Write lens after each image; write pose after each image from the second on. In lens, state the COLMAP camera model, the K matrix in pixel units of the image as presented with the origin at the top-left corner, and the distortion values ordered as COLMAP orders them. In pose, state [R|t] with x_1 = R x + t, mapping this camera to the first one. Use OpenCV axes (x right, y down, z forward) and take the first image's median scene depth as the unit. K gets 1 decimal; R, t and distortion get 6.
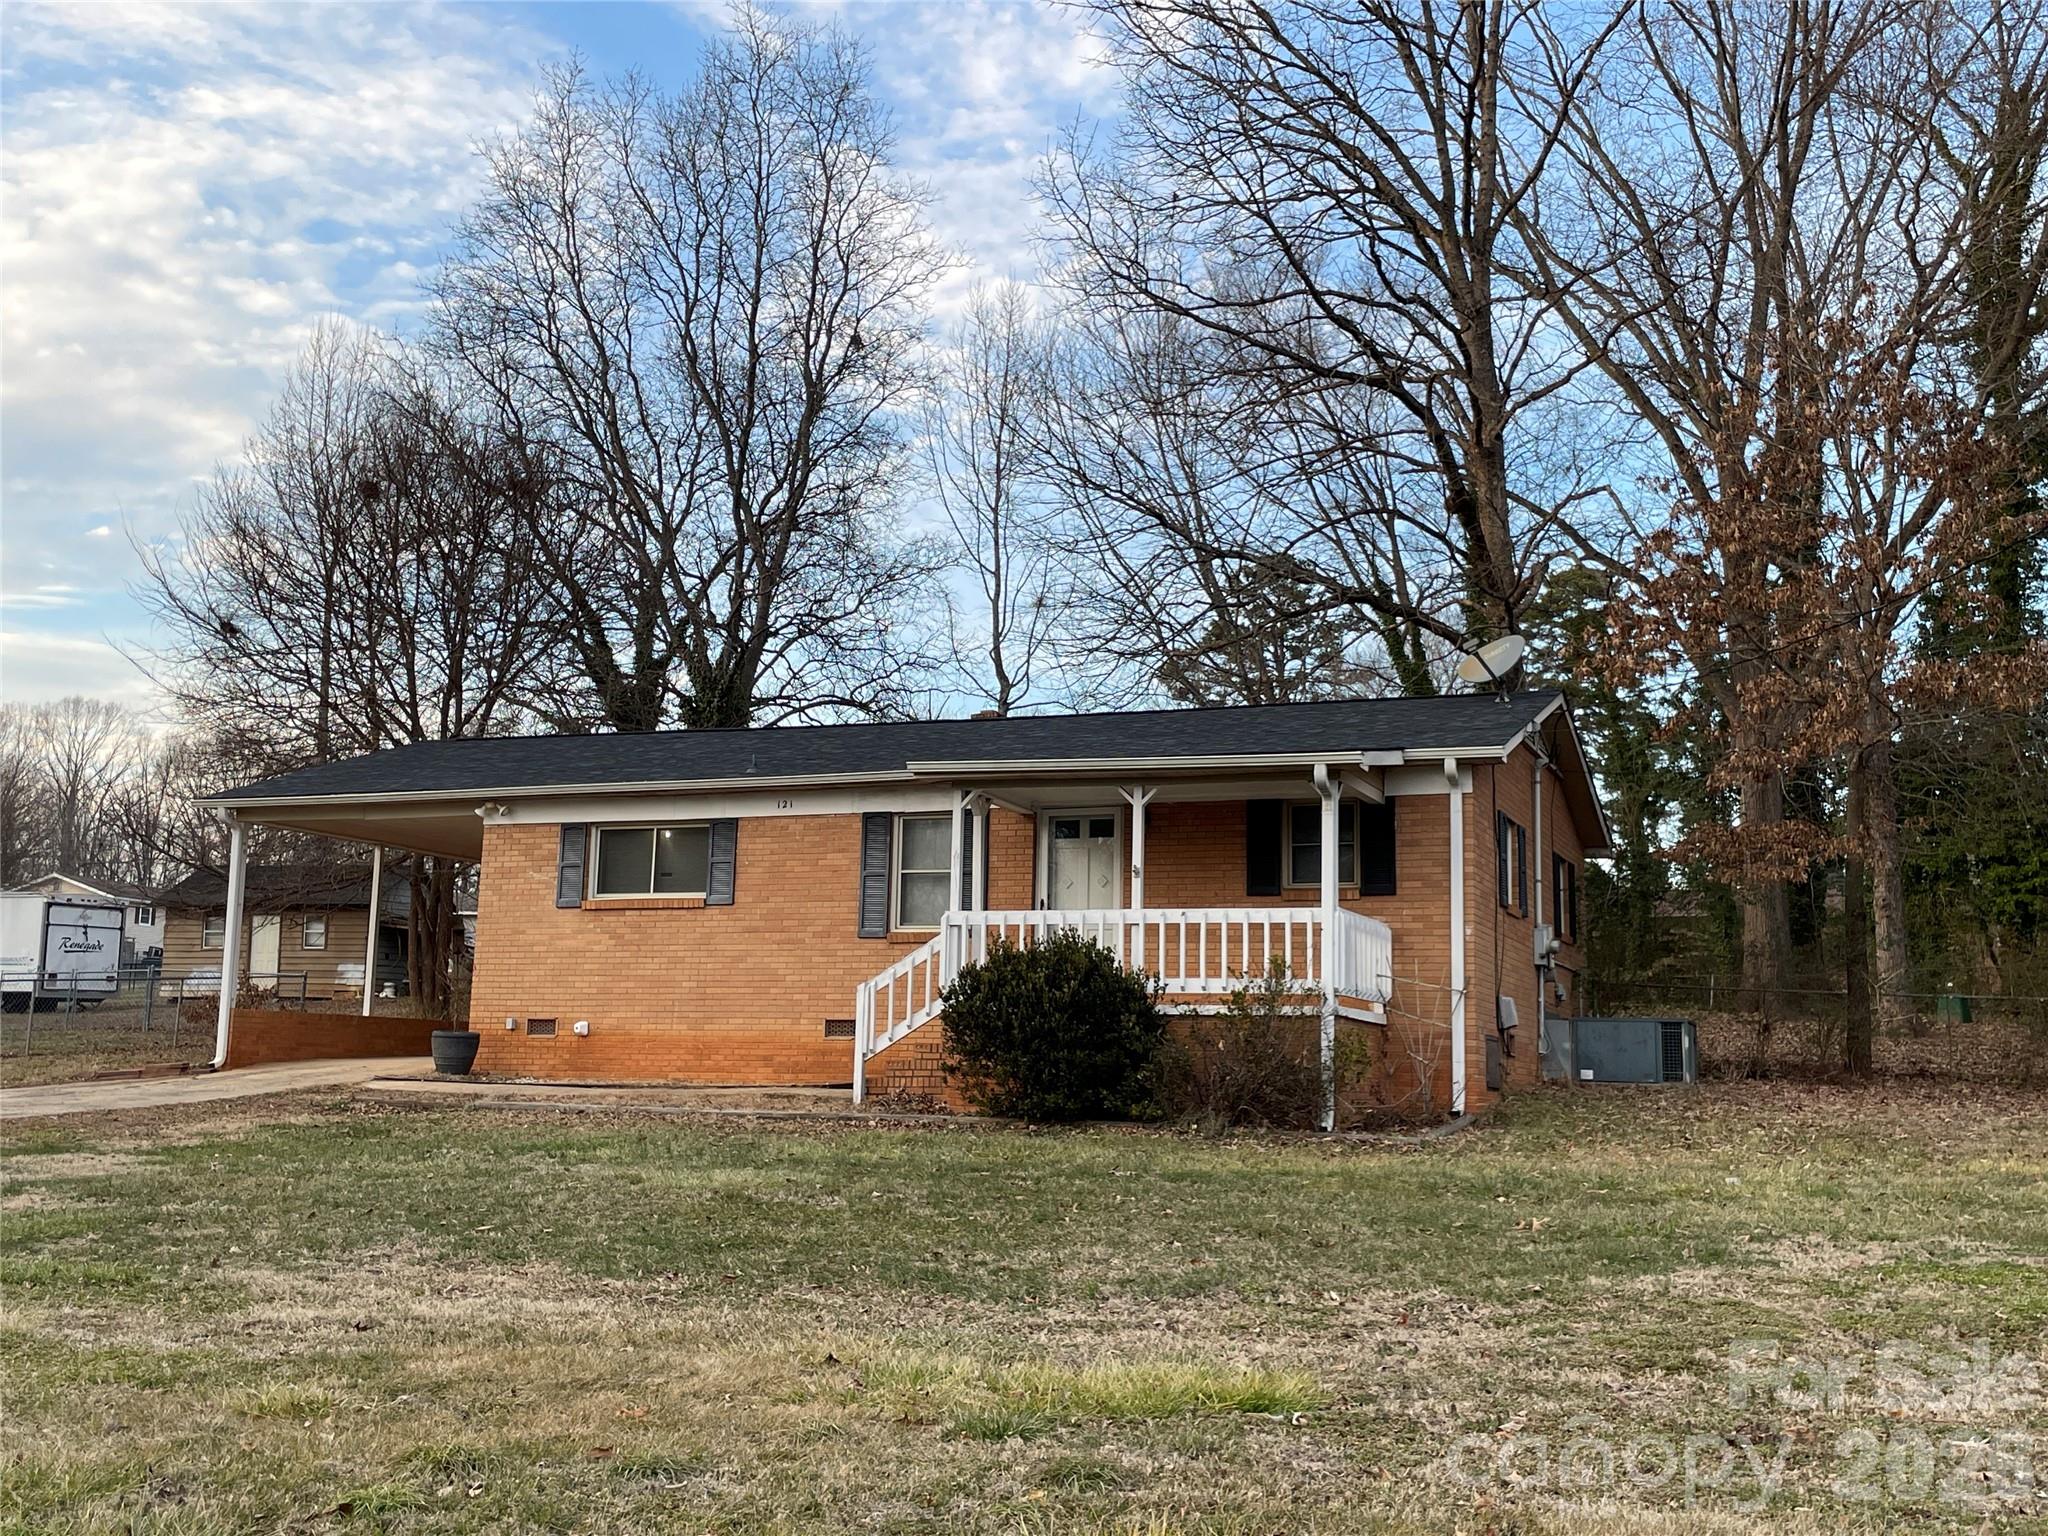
lens RADIAL K [[2114.7, 0, 1030.5], [0, 2114.7, 767.6], [0, 0, 1]] dist [0.058153, 0.000000]
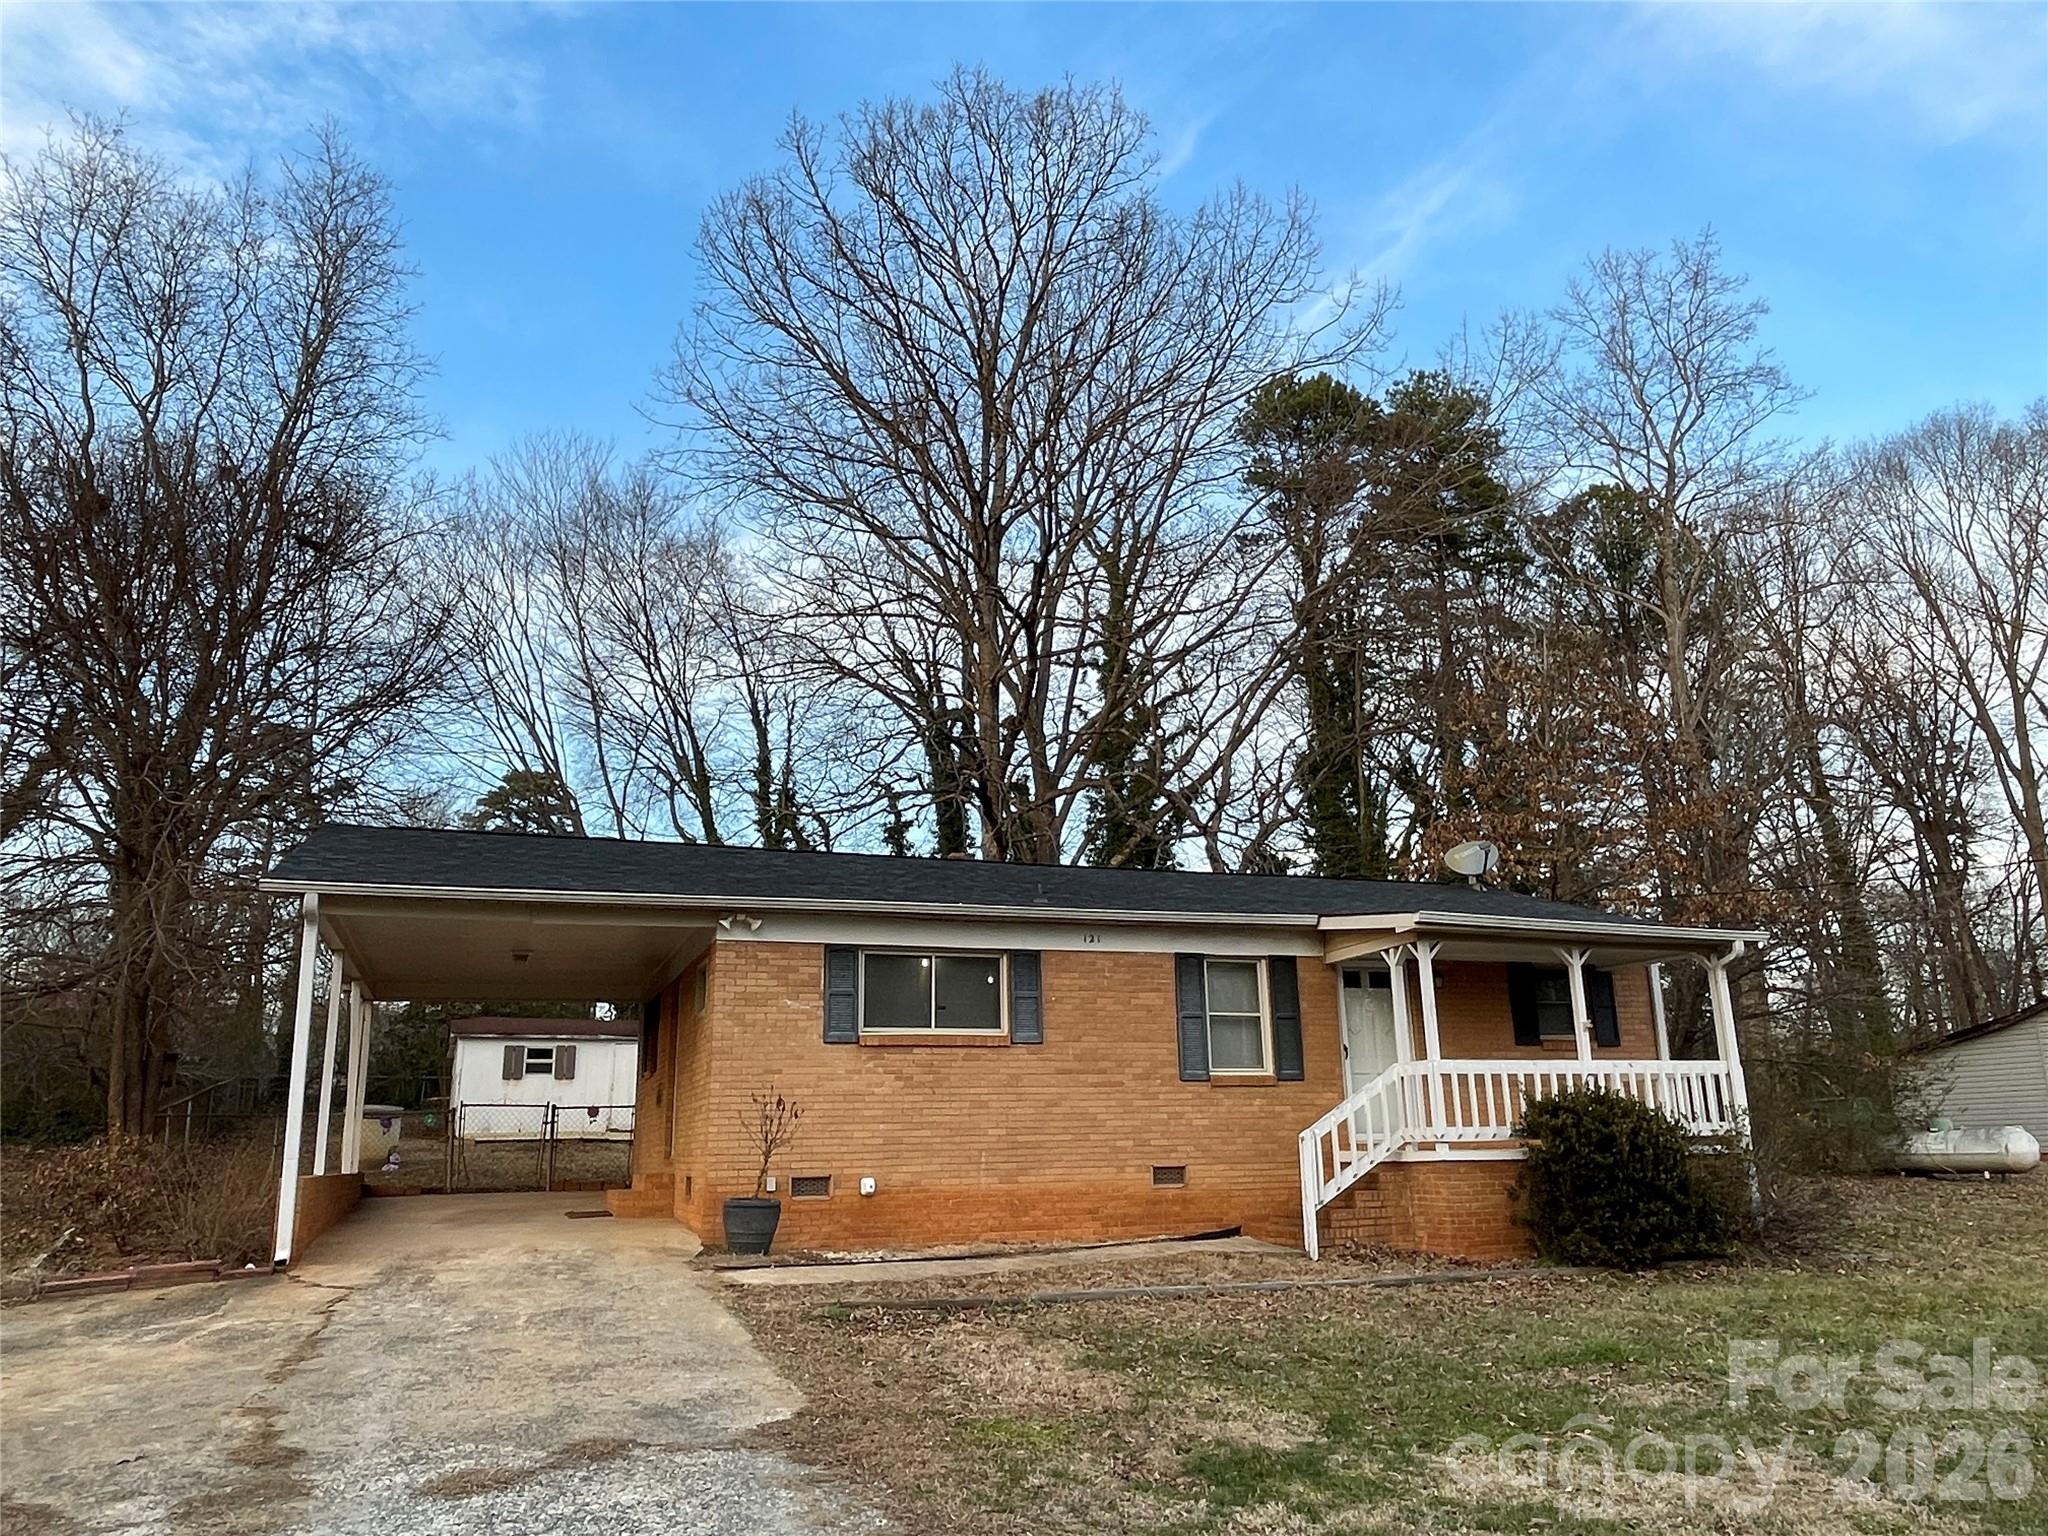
lens RADIAL K [[1452.4, 0, 1022.6], [0, 1452.4, 761.7], [0, 0, 1]] dist [0.004488, 0.001084]
pose [[0.749353, 0.137014, 0.647840, -0.598336], [-0.063919, 0.988757, -0.135180, 0.029827], [-0.659078, 0.059888, 0.749686, 0.533275]]
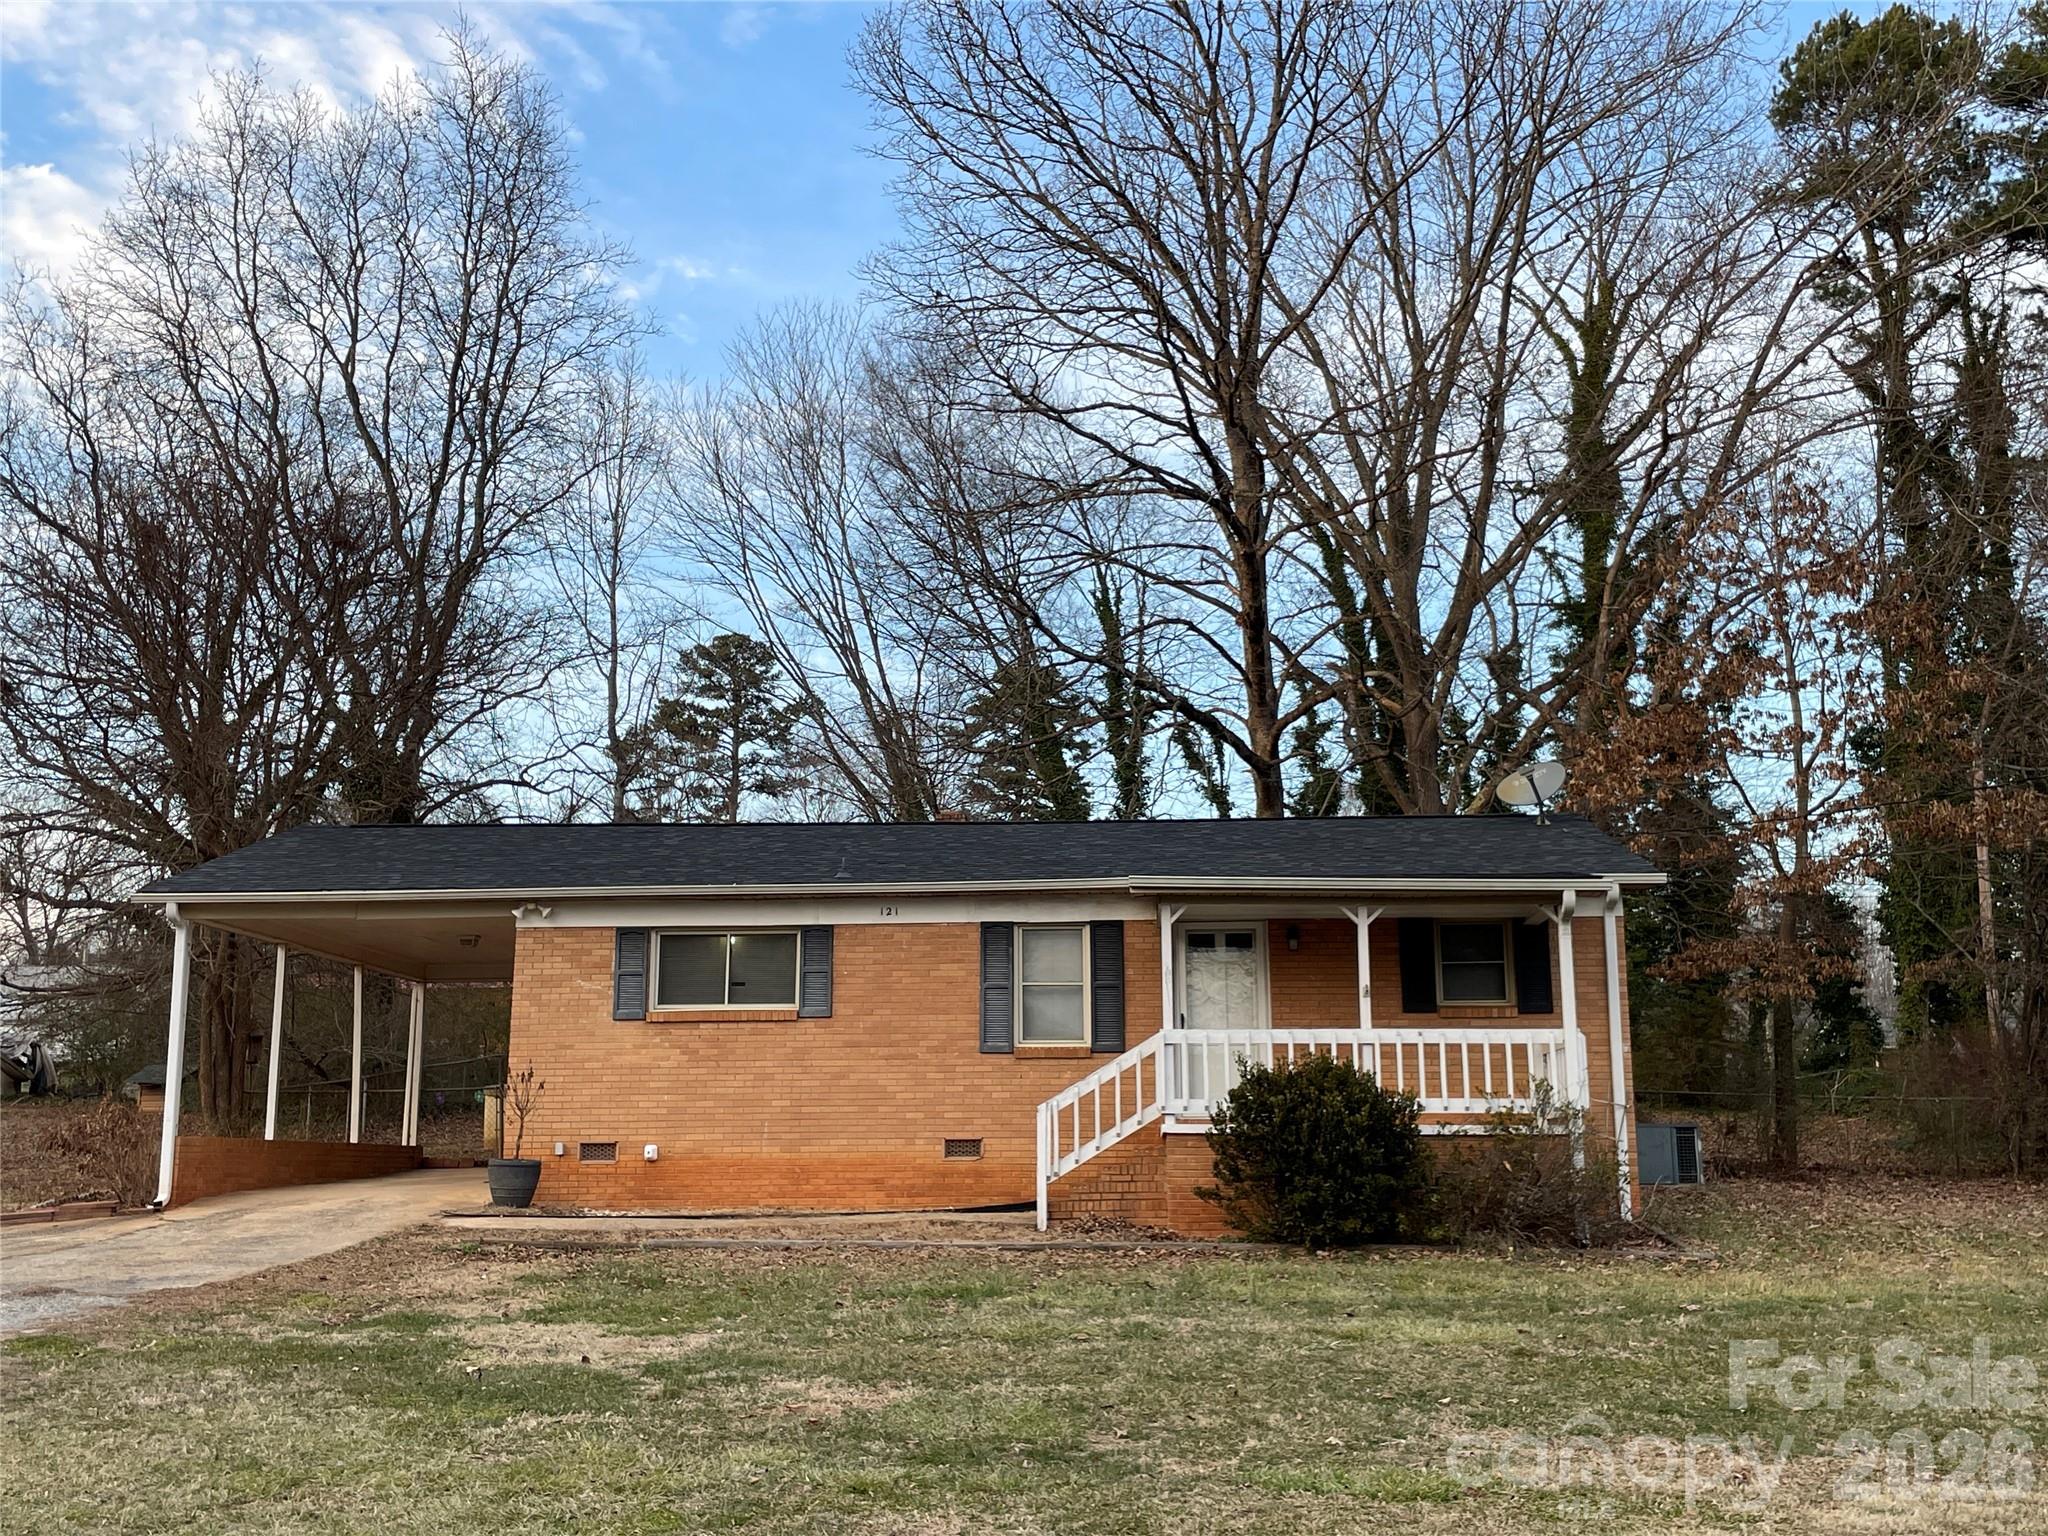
lens RADIAL K [[2114.7, 0, 1014.0], [0, 2114.7, 772.2], [0, 0, 1]] dist [0.058153, 0.000000]
pose [[0.949698, 0.035454, 0.311153, -0.371639], [-0.024532, 0.998940, -0.038948, -0.009884], [-0.312204, 0.029355, 0.949561, 0.078745]]
